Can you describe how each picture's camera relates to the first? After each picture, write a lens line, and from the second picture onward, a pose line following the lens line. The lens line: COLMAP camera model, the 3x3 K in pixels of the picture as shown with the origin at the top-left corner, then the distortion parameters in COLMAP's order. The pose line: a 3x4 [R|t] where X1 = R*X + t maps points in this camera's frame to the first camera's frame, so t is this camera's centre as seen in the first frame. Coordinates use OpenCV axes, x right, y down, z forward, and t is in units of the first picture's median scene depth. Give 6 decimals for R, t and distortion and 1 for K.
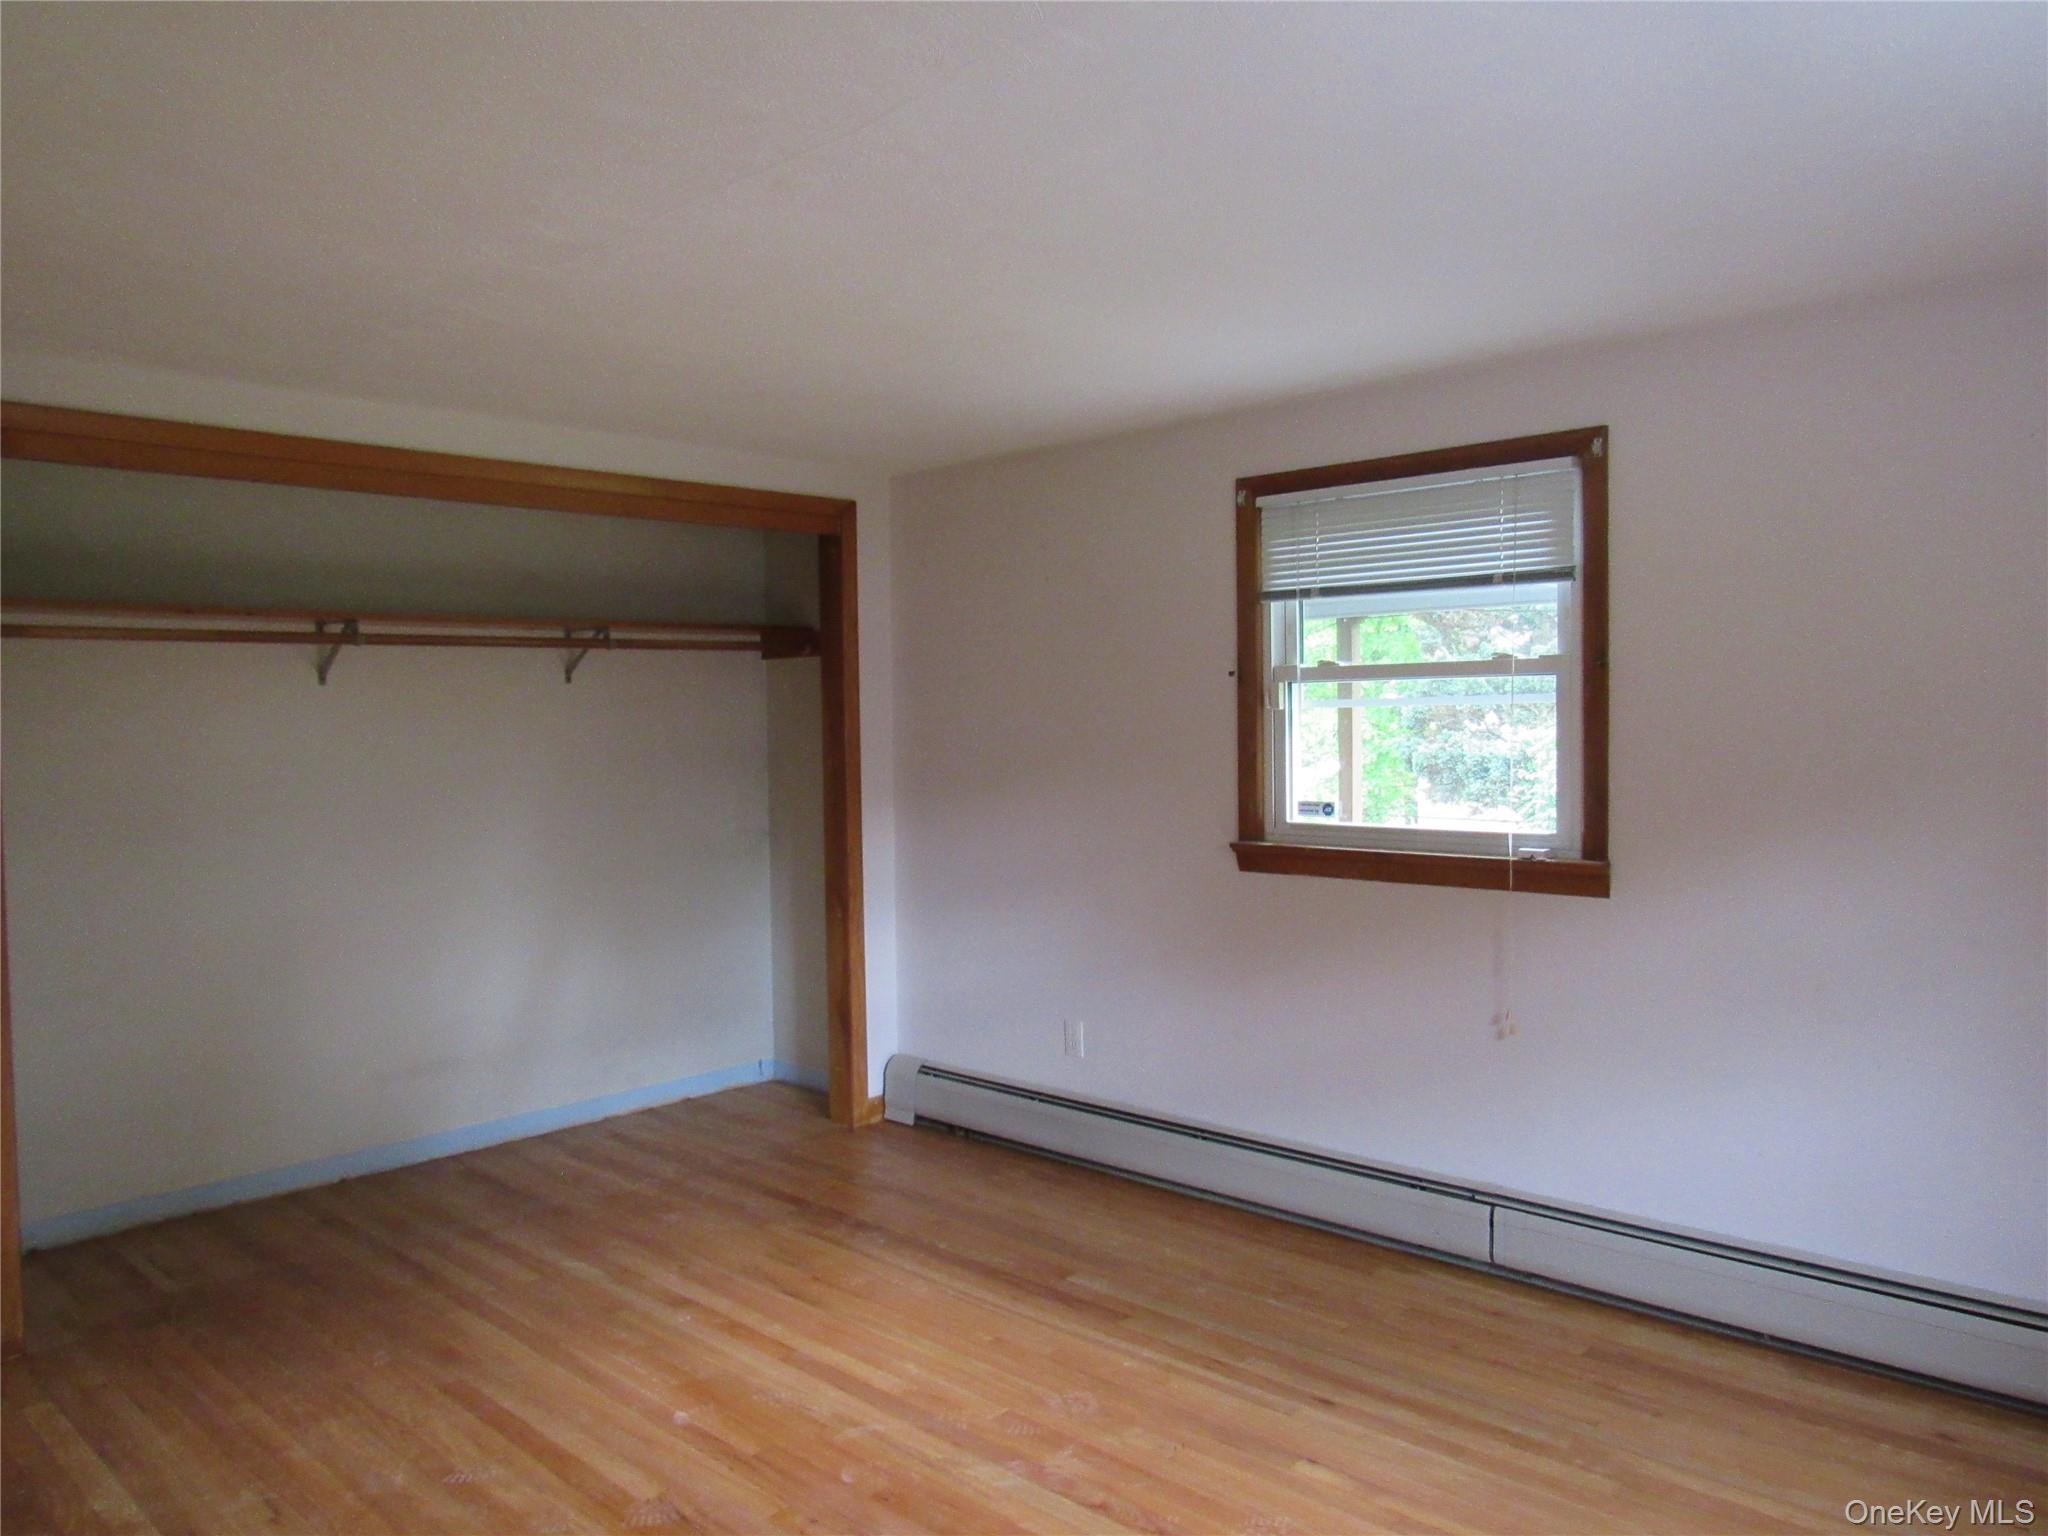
lens RADIAL K [[1462.0, 0, 1025.3], [0, 1462.0, 785.6], [0, 0, 1]] dist [-0.031735, 0.012679]
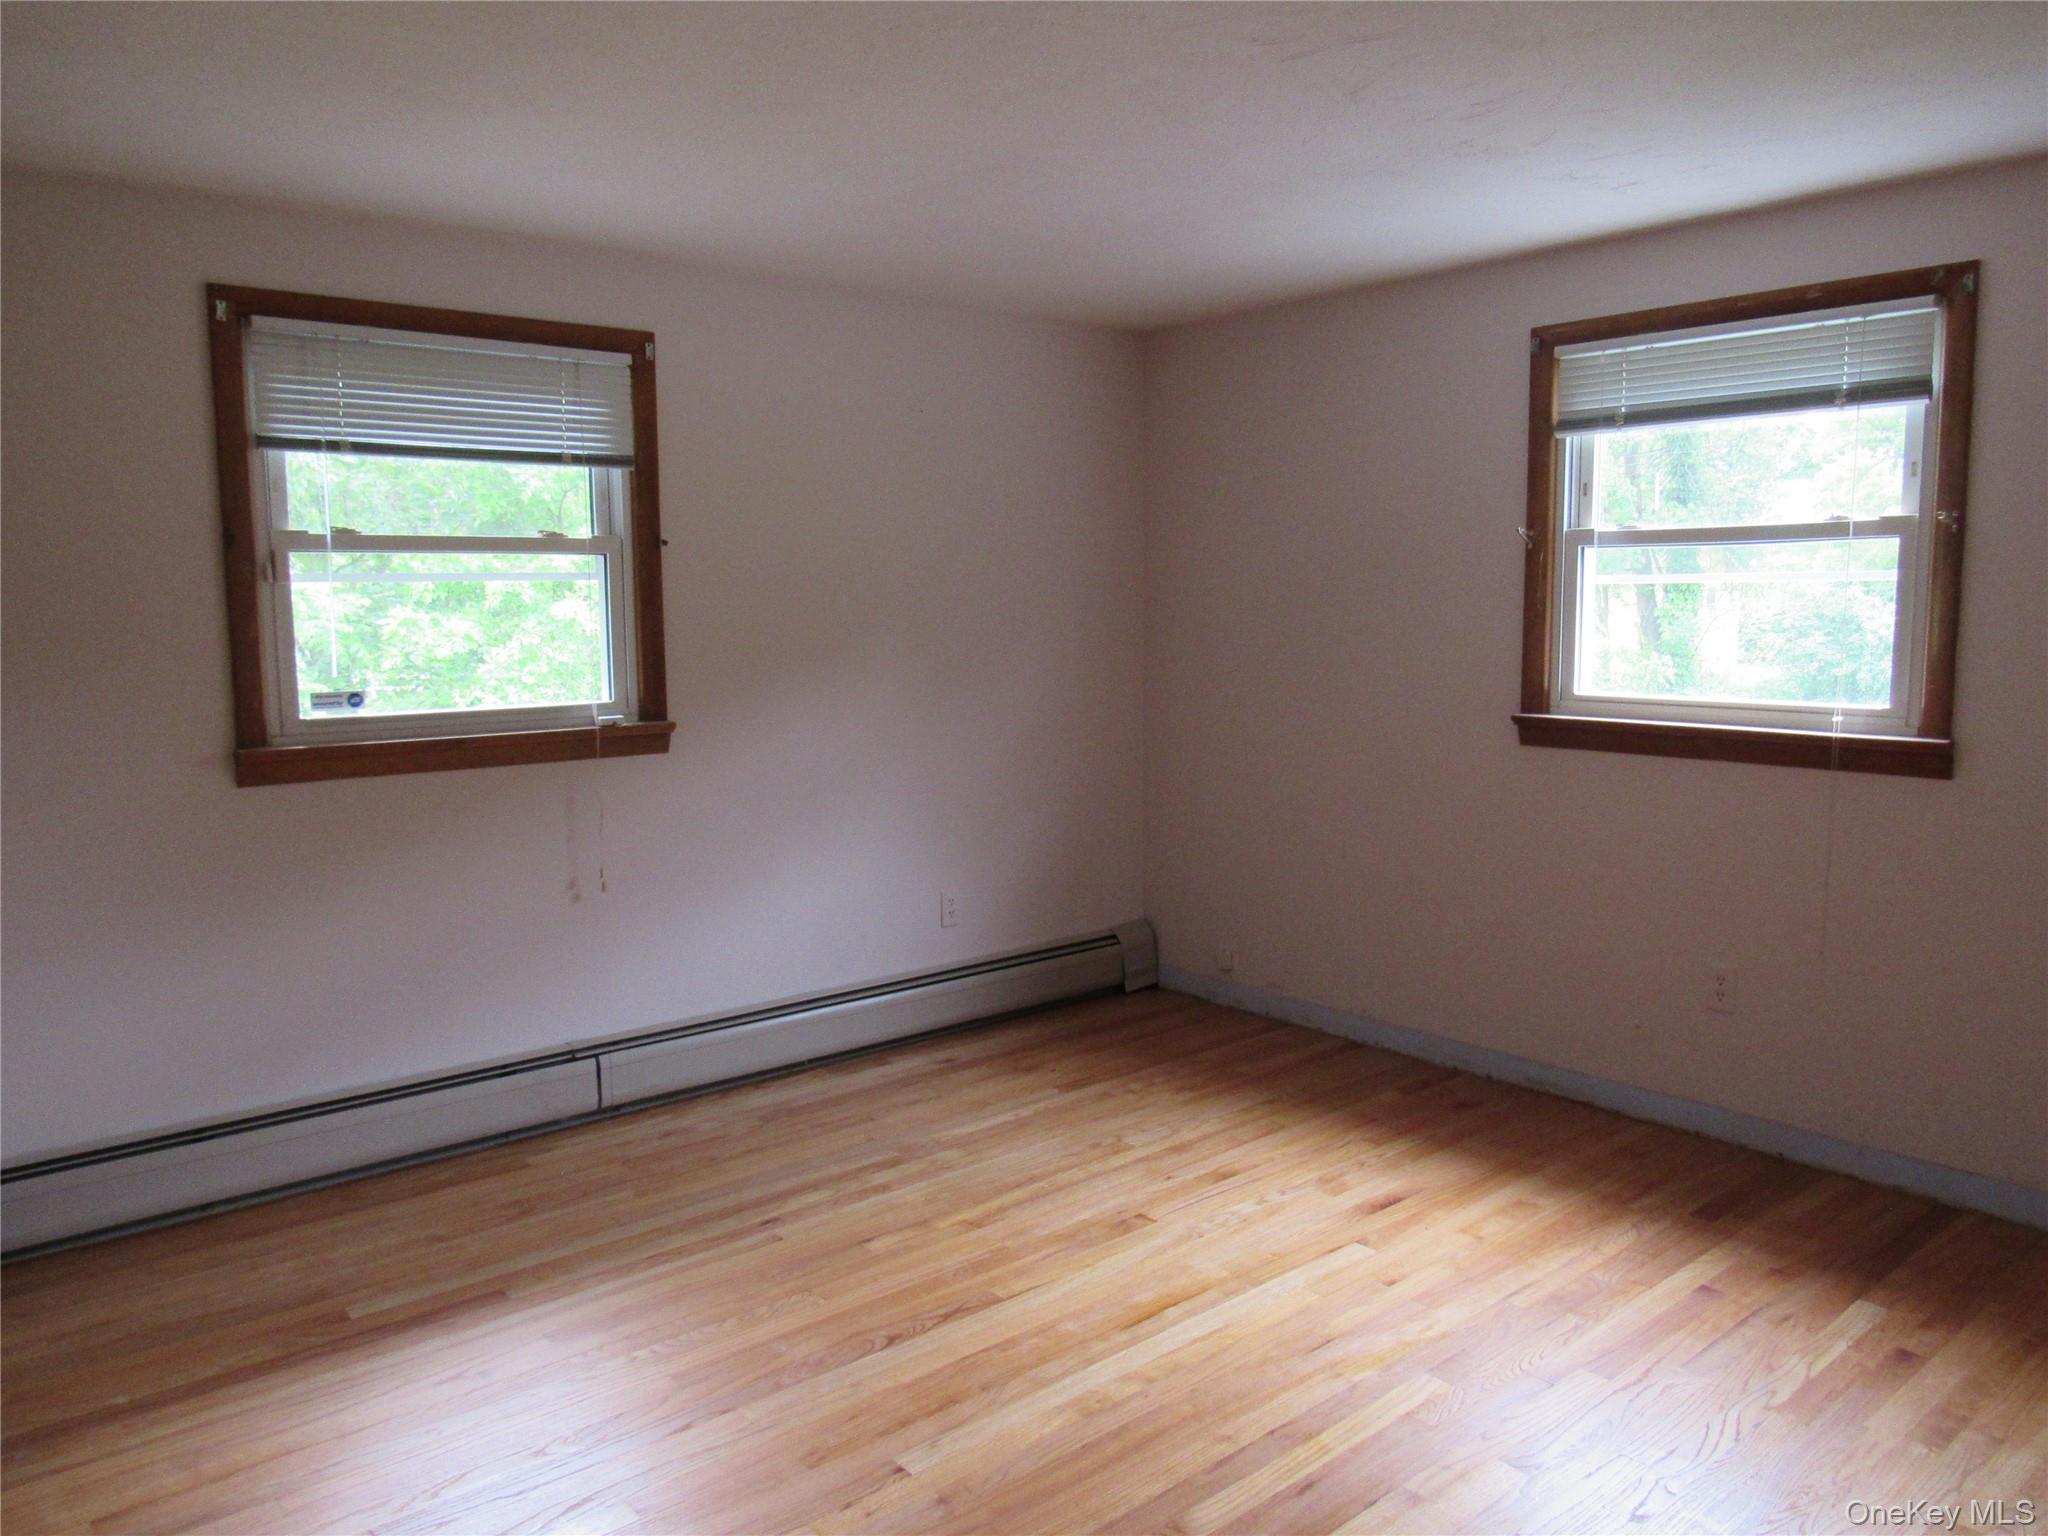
lens RADIAL K [[1462.0, 0, 1035.3], [0, 1462.0, 785.6], [0, 0, 1]] dist [-0.031735, 0.012679]
pose [[0.111909, -0.115656, 0.986965, -0.668842], [0.052378, 0.992510, 0.110366, -0.008015], [-0.992337, 0.039344, 0.117129, 0.546789]]
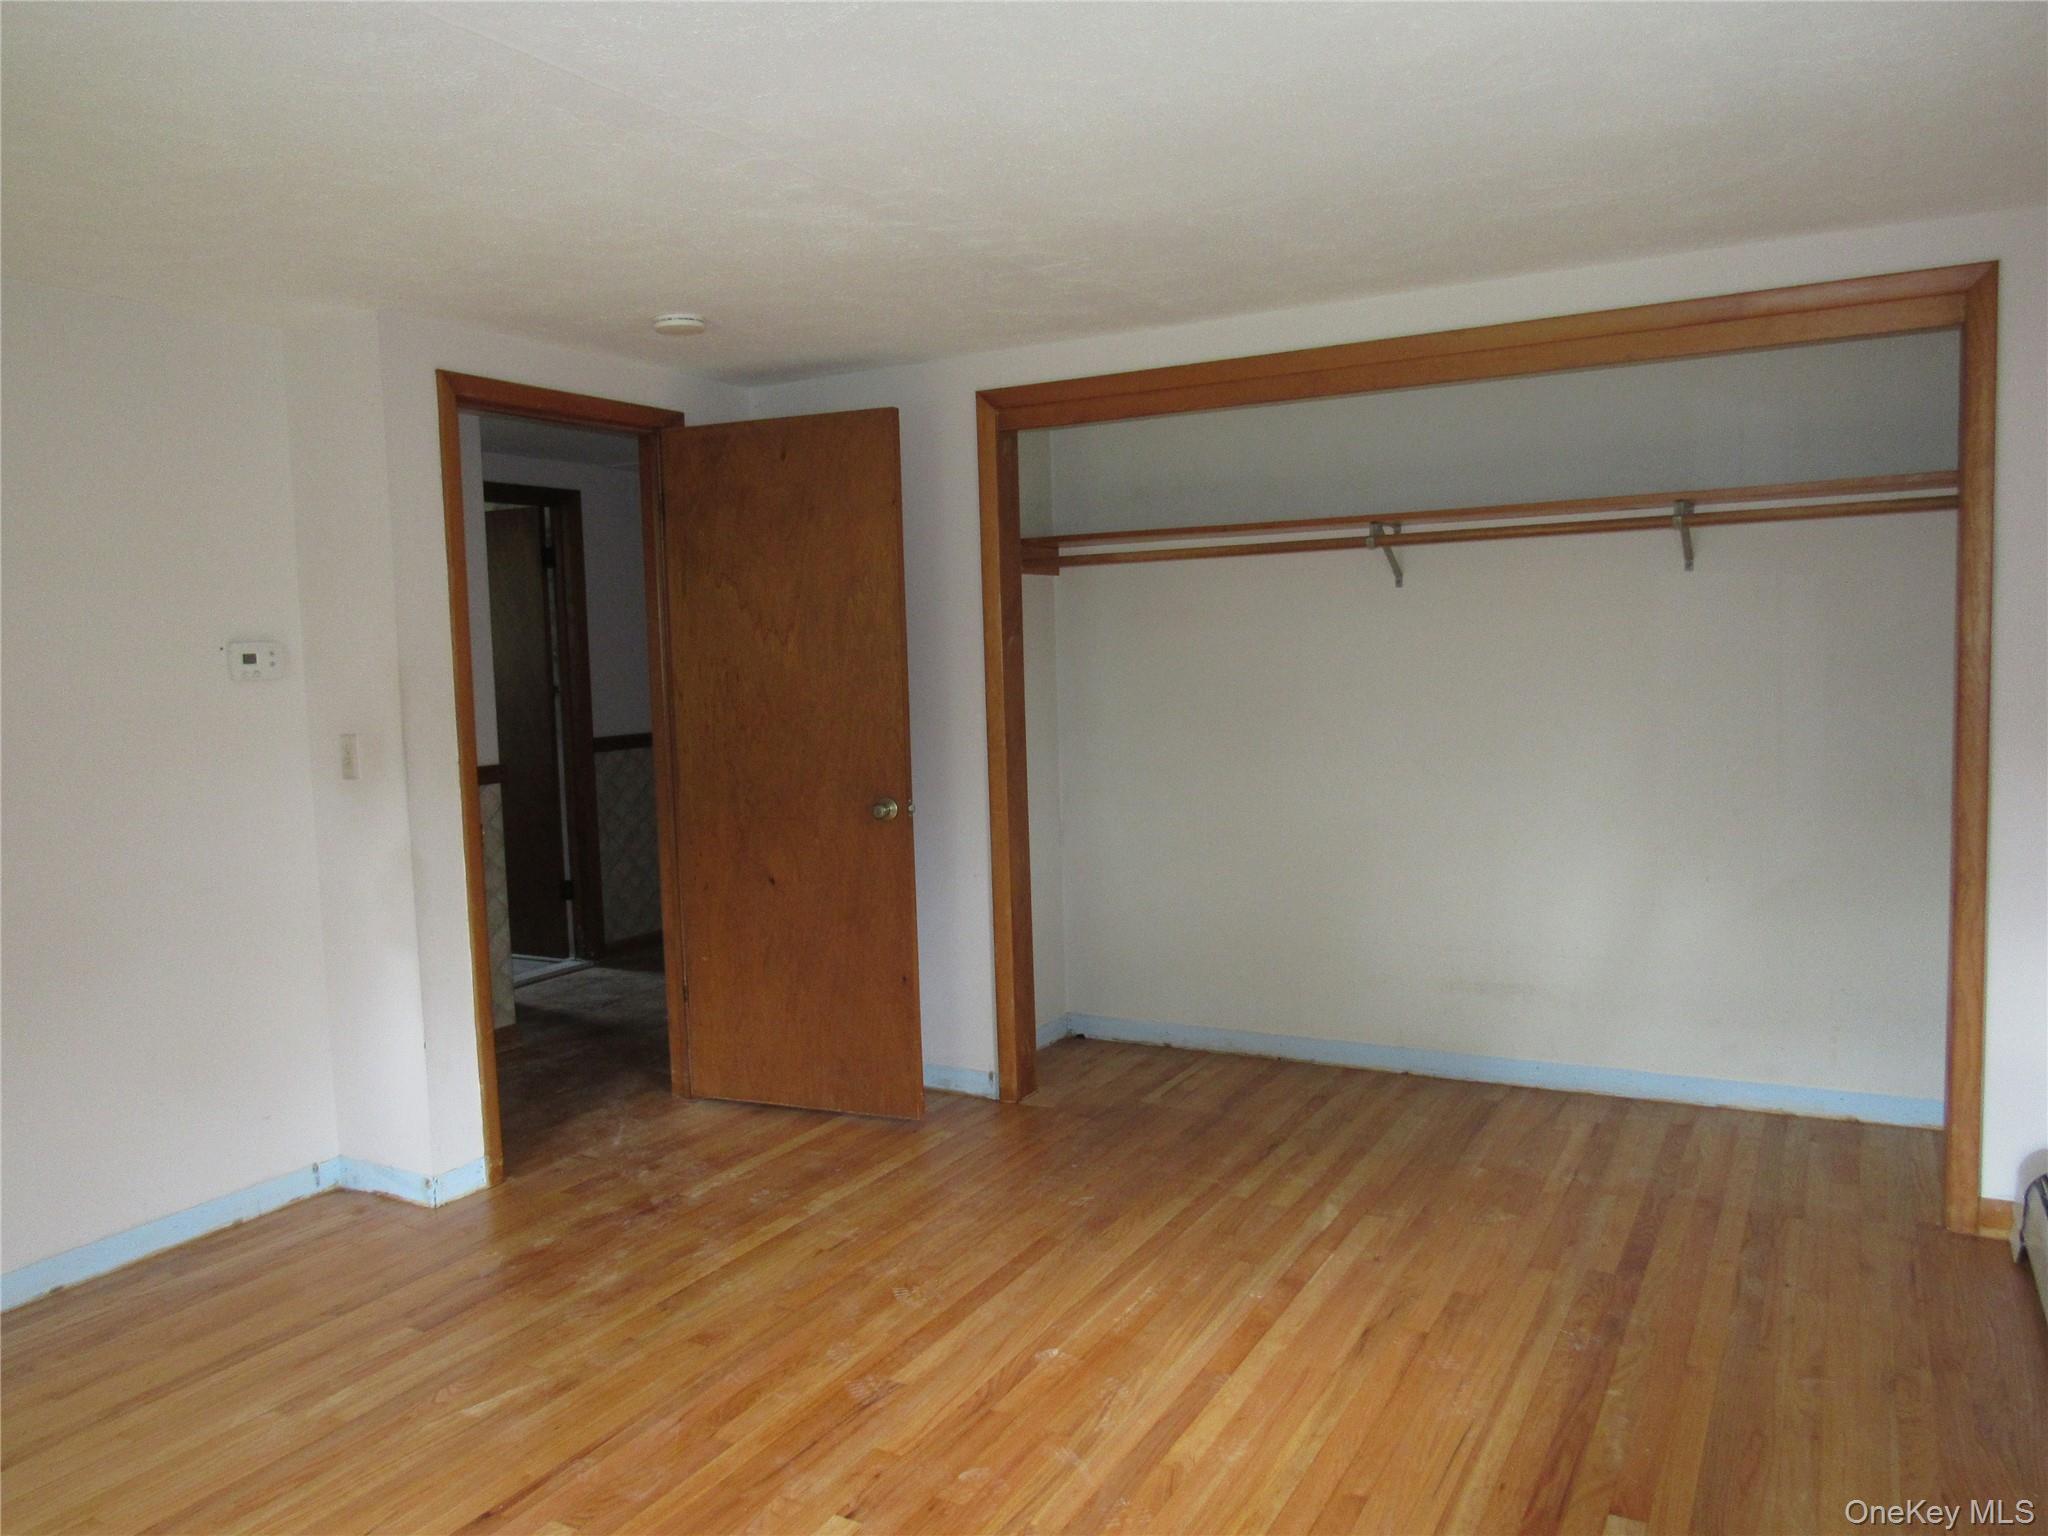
lens RADIAL K [[1462.0, 0, 1011.1], [0, 1462.0, 768.5], [0, 0, 1]] dist [-0.031735, 0.012679]
pose [[0.245878, 0.090149, -0.965099, 0.548991], [-0.016049, 0.995908, 0.088938, -0.036161], [0.969168, -0.006379, 0.246319, 0.606618]]
